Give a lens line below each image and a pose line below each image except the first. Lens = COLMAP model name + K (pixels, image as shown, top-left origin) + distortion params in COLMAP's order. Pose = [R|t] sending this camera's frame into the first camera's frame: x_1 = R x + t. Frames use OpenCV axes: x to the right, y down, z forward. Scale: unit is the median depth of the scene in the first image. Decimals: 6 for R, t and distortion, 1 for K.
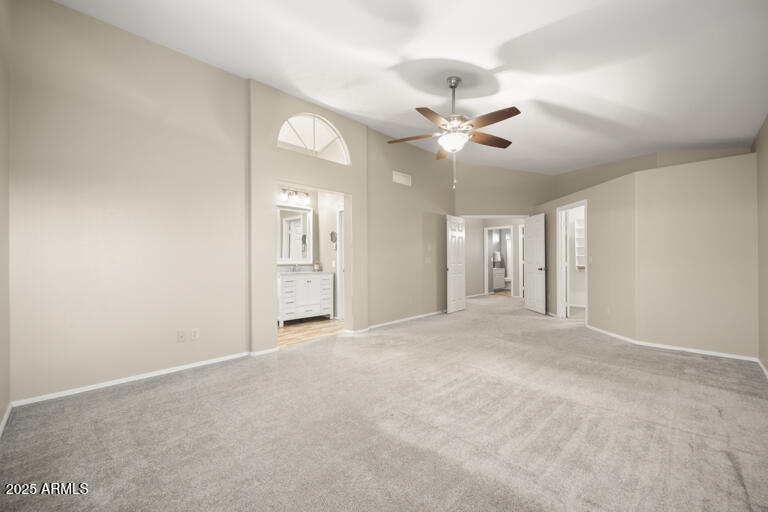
lens RADIAL K [[314.6, 0, 386.0], [0, 314.6, 257.9], [0, 0, 1]] dist [-0.001199, -0.000744]
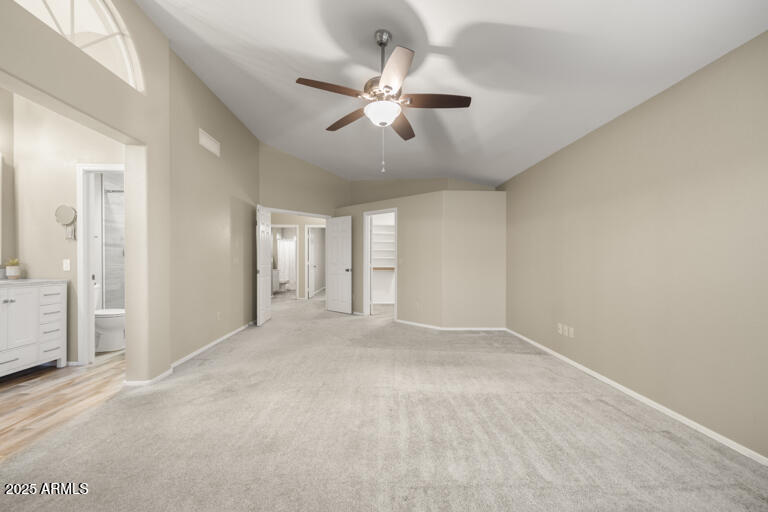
lens RADIAL K [[314.6, 0, 382.6], [0, 314.6, 262.9], [0, 0, 1]] dist [-0.001199, -0.000744]
pose [[0.685656, 0.004720, 0.727911, -0.270325], [-0.015446, 0.999848, 0.008066, 0.003310], [-0.727762, -0.016774, 0.685625, 0.330095]]
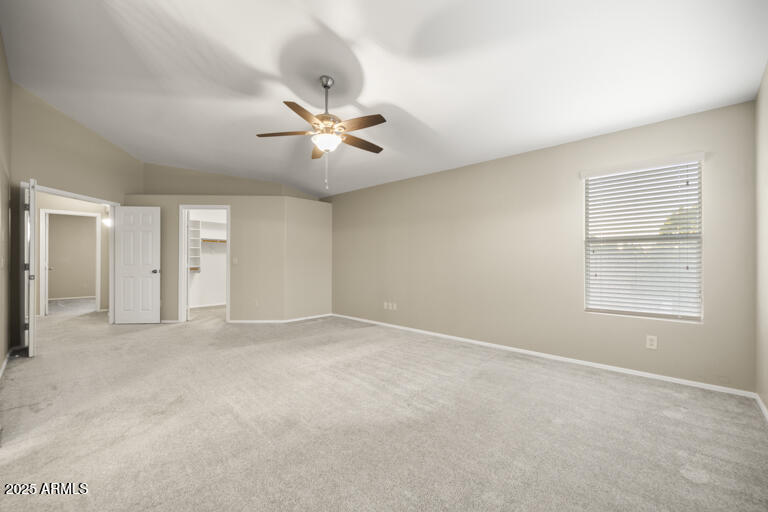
lens RADIAL K [[314.6, 0, 381.0], [0, 314.6, 259.7], [0, 0, 1]] dist [-0.001199, -0.000744]
pose [[-0.021280, 0.006441, 0.999753, -0.576940], [-0.006053, 0.999960, -0.006571, 0.008614], [-0.999755, -0.006191, -0.021241, 0.619839]]
